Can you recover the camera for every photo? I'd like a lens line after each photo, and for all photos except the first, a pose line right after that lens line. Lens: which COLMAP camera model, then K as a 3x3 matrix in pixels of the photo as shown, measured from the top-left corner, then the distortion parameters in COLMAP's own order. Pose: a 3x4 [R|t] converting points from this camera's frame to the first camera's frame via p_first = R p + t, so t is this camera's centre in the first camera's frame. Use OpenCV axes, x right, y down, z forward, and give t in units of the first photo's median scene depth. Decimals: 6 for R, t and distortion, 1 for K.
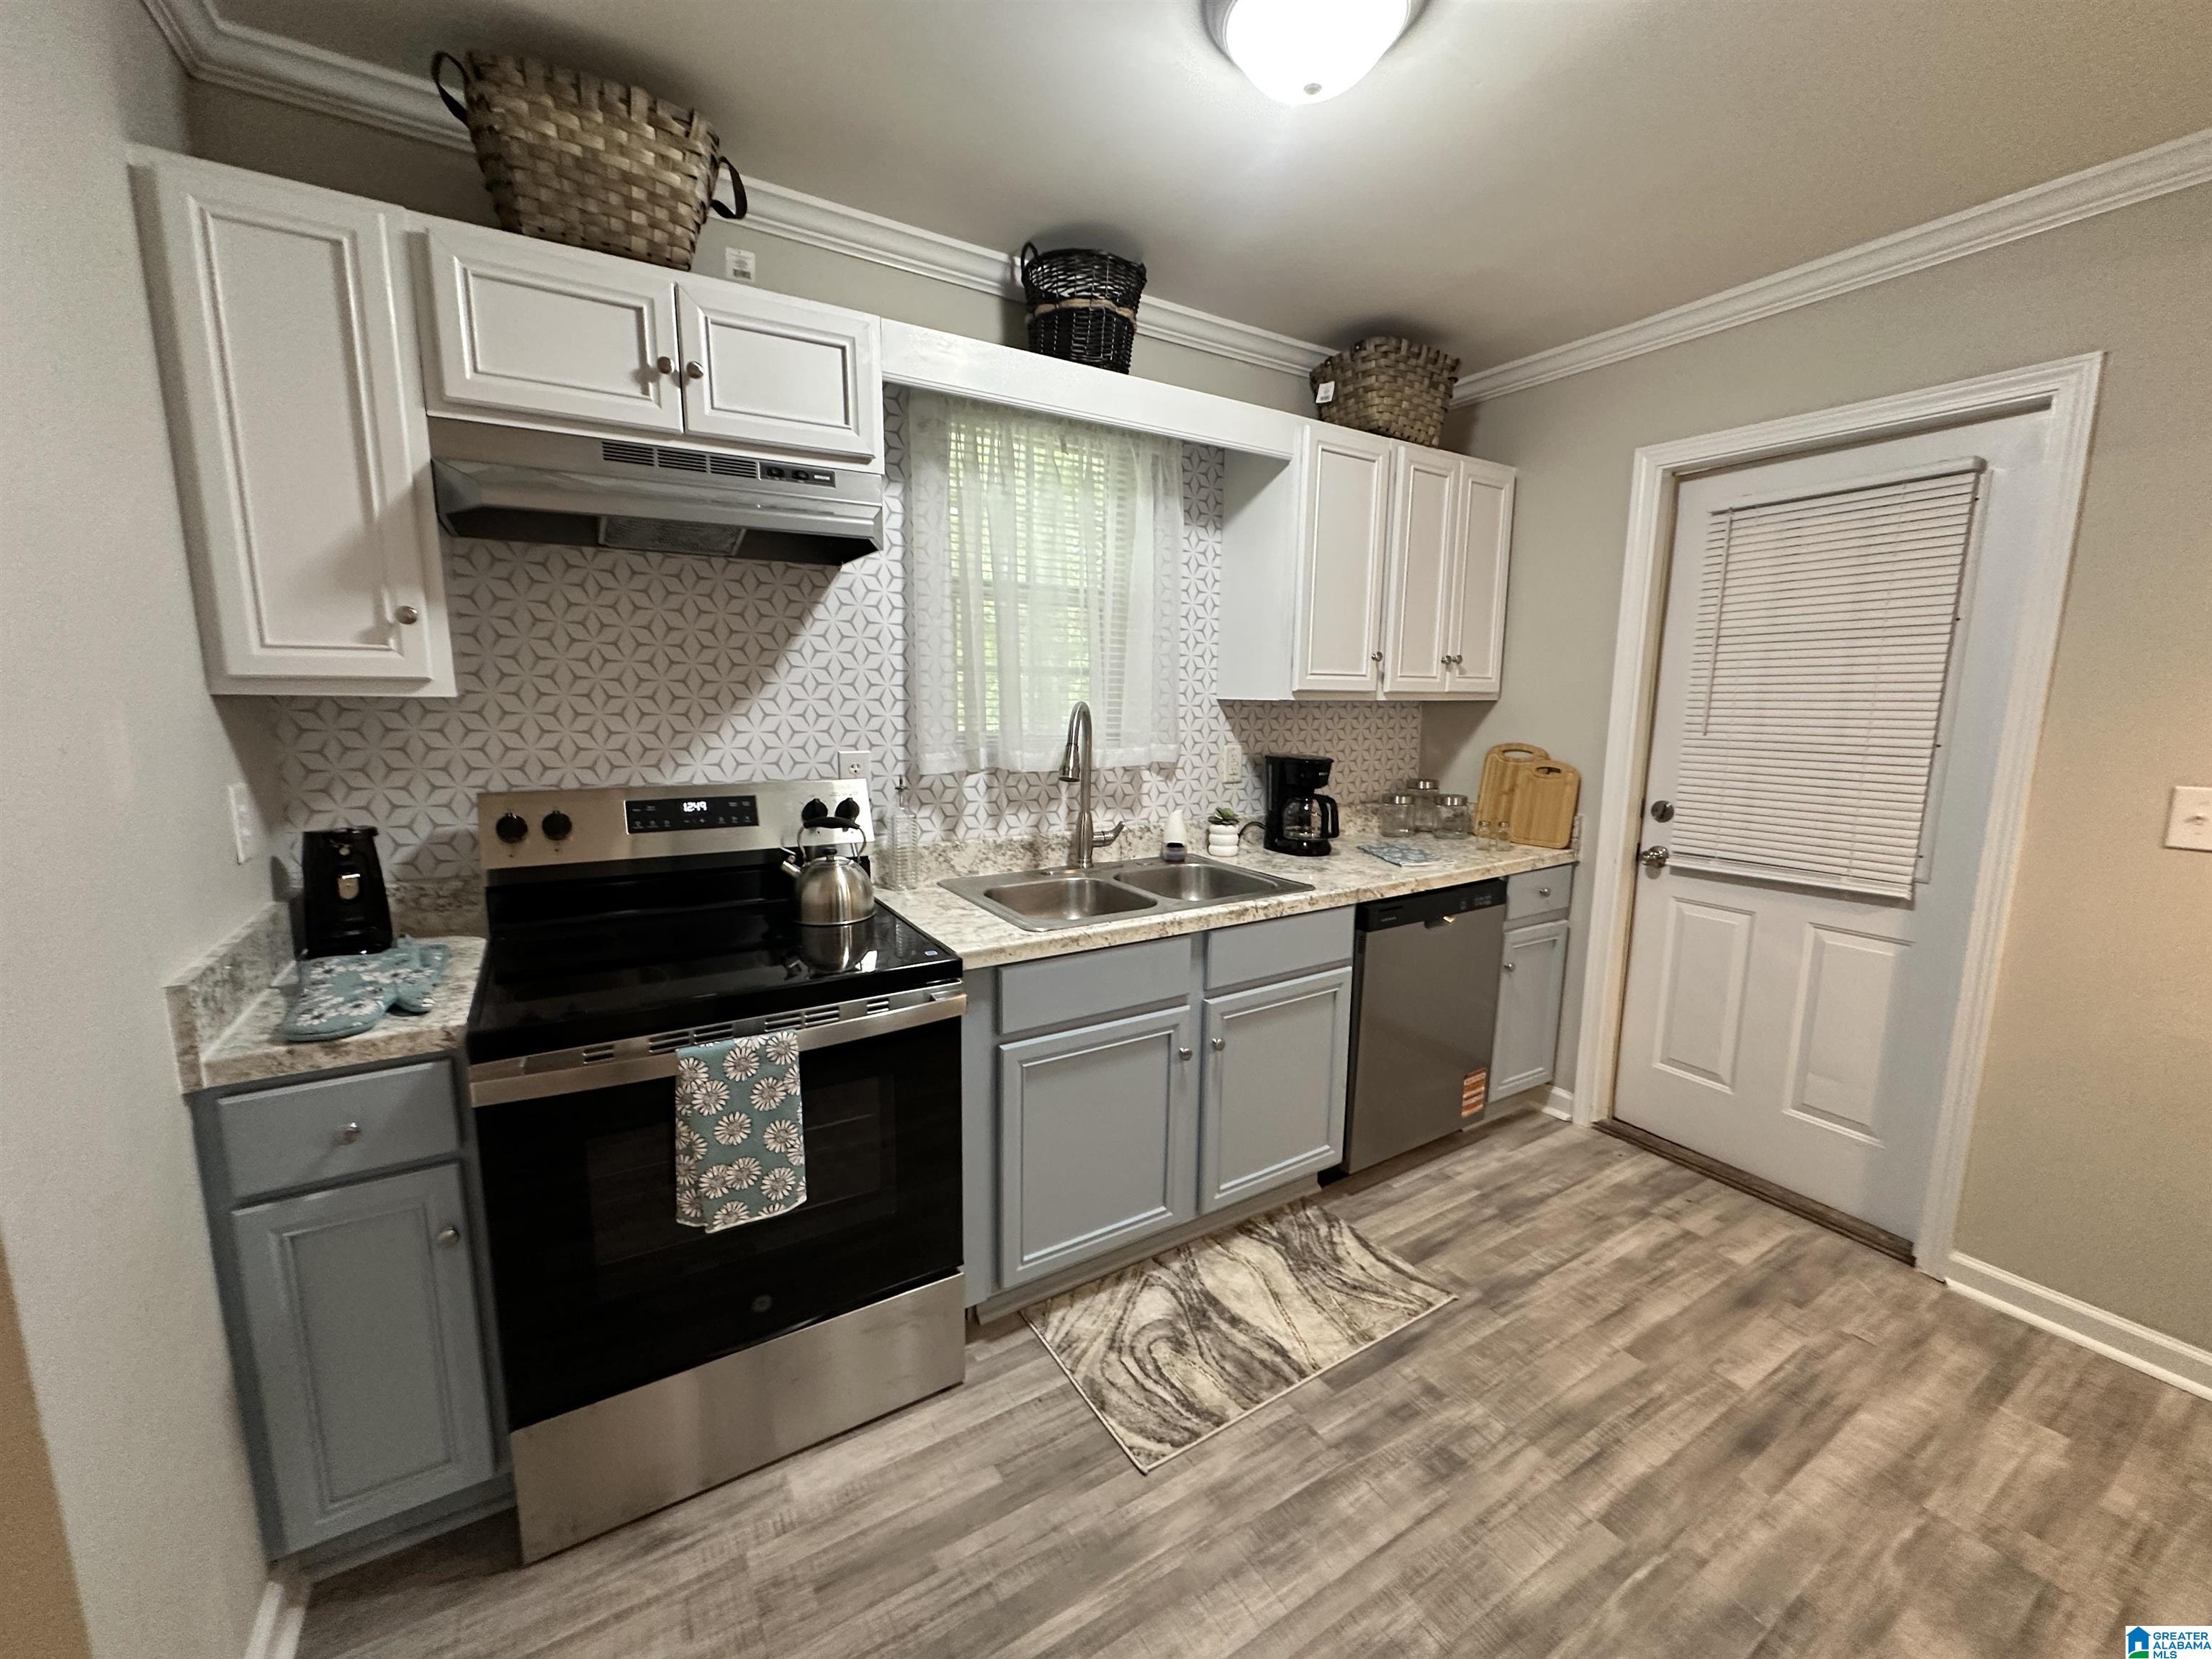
lens RADIAL K [[880.0, 0, 1106.4], [0, 880.0, 835.2], [0, 0, 1]] dist [-0.002413, -0.000262]
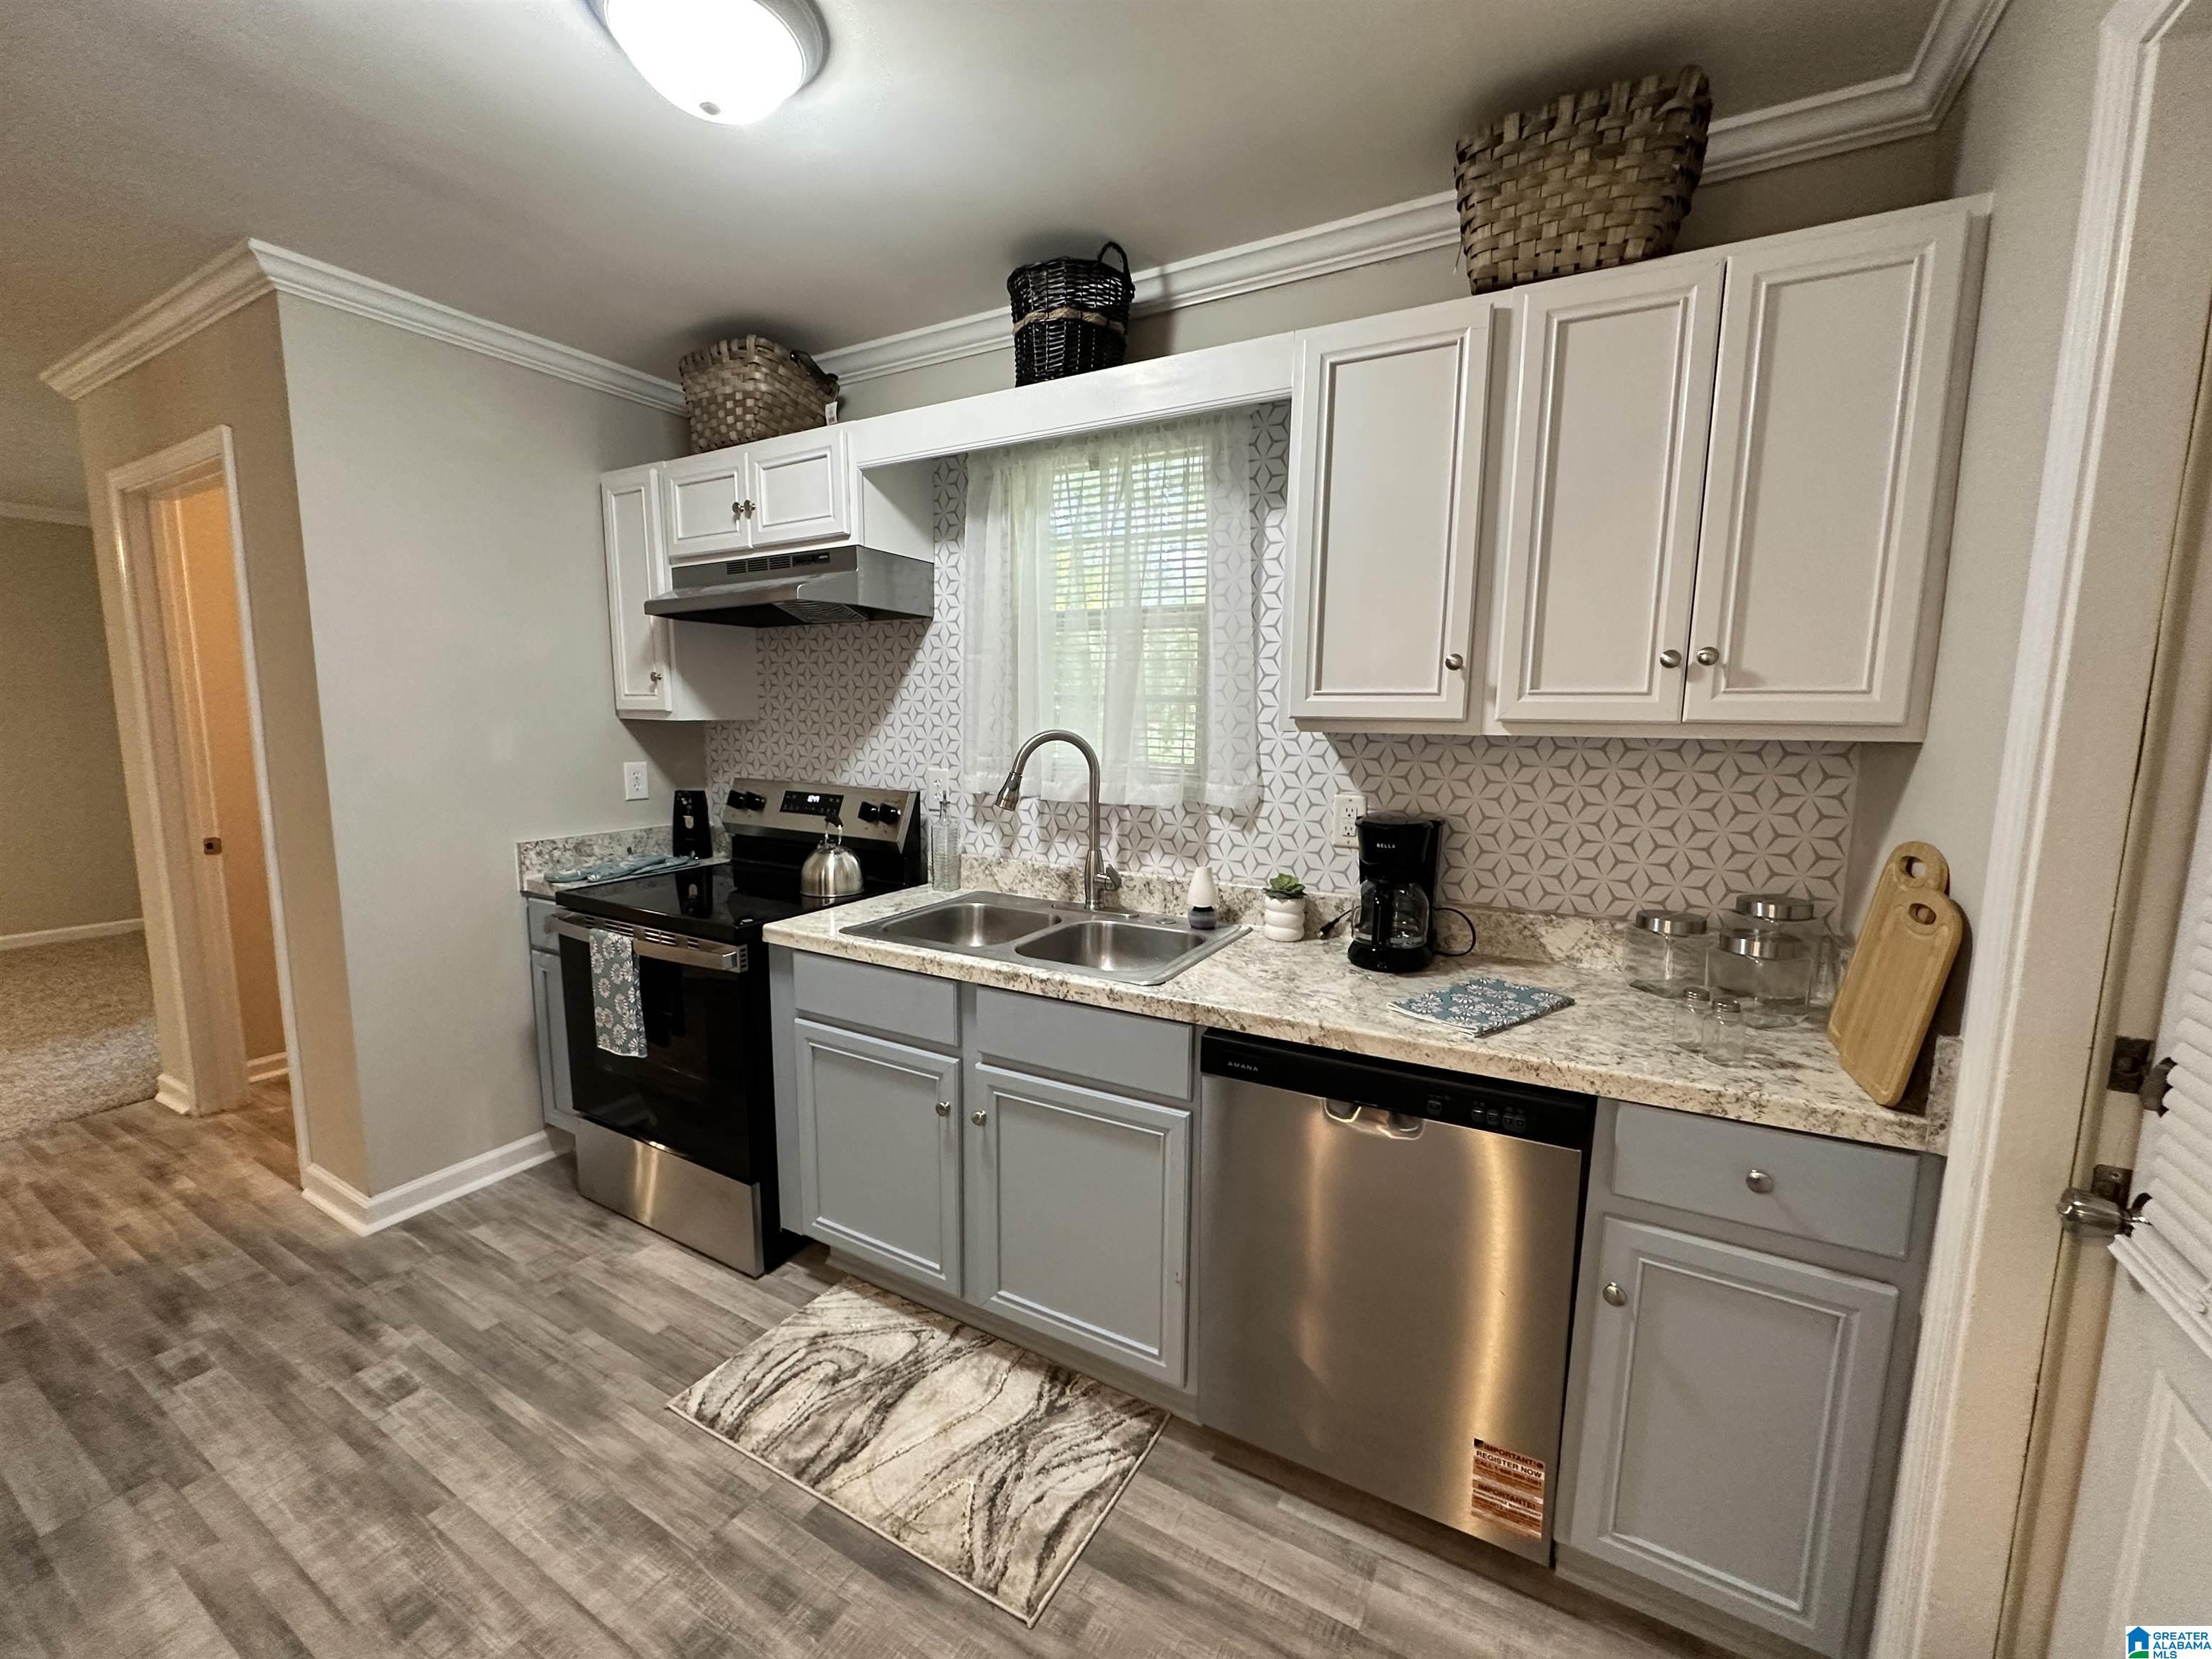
lens RADIAL K [[880.0, 0, 1106.4], [0, 880.0, 835.2], [0, 0, 1]] dist [-0.002413, -0.000262]
pose [[0.484319, 0.110509, -0.867884, 0.840541], [-0.149728, 0.987825, 0.042227, -0.087902], [0.861984, 0.109495, 0.494968, 0.590679]]
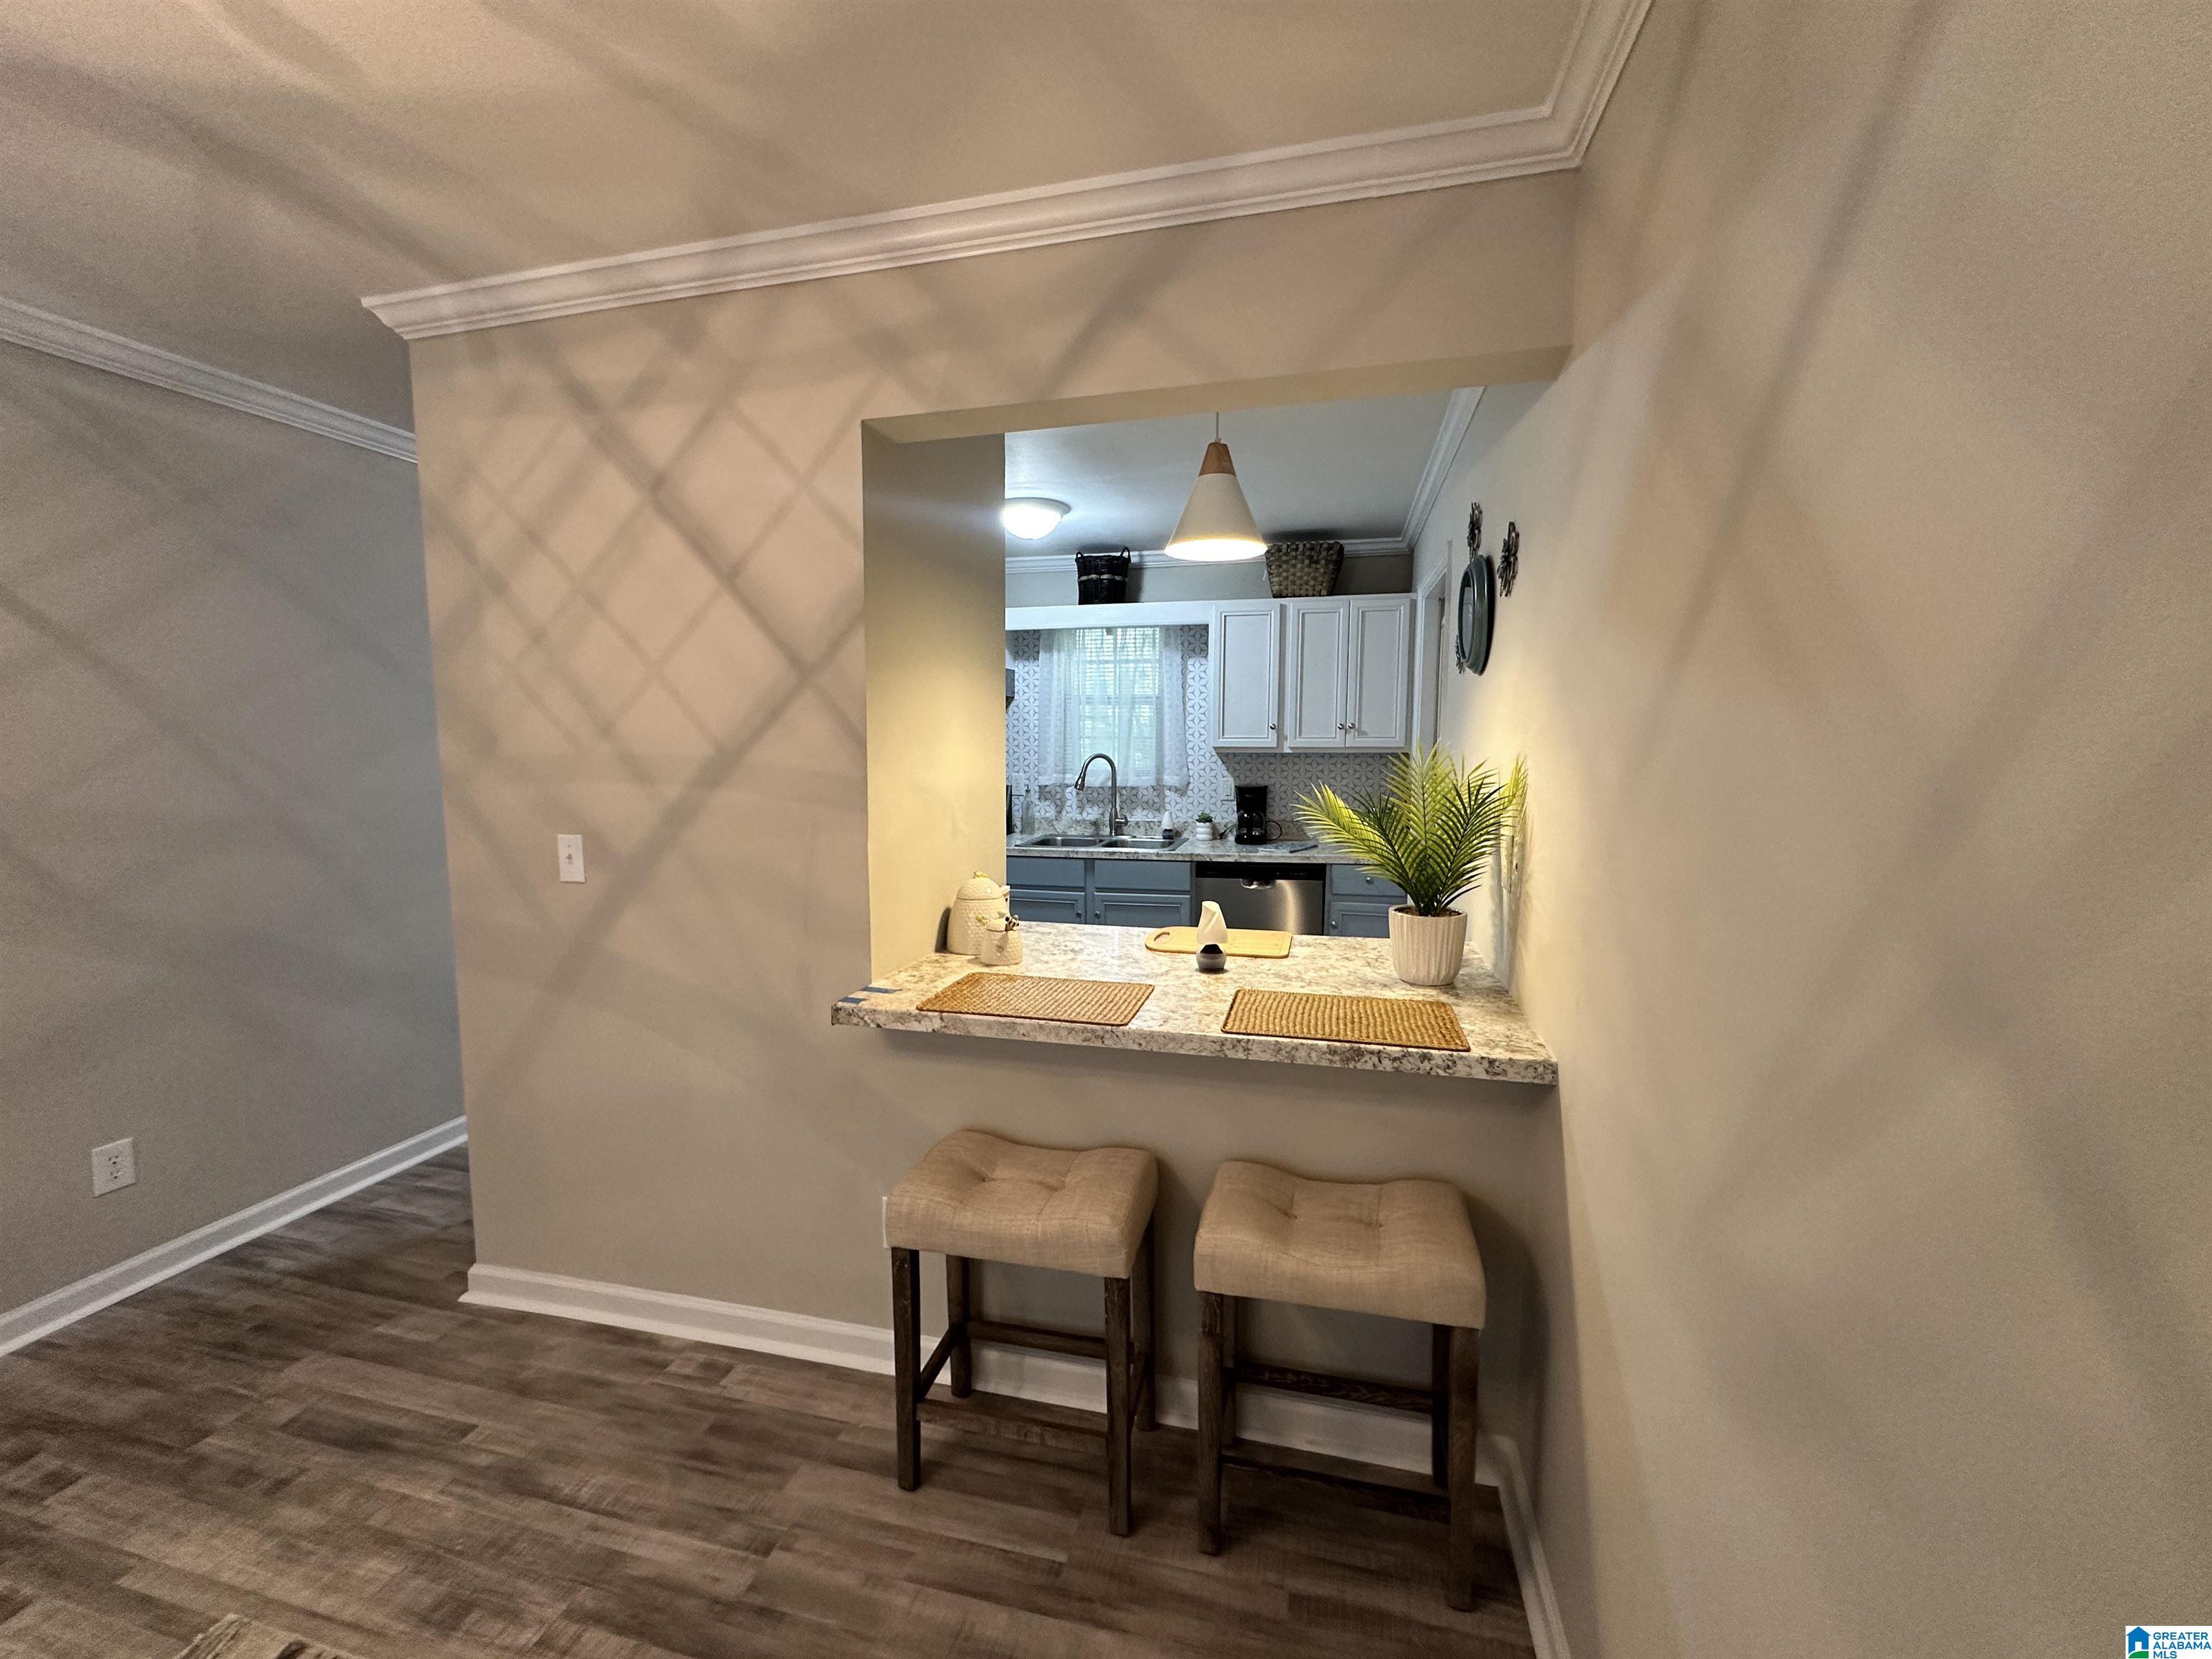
lens RADIAL K [[880.0, 0, 1106.4], [0, 880.0, 835.2], [0, 0, 1]] dist [-0.002413, -0.000262]
pose [[0.700338, 0.067284, -0.710634, 1.492652], [-0.109288, 0.993917, -0.013599, 0.069679], [0.705396, 0.087187, 0.703431, -0.446032]]
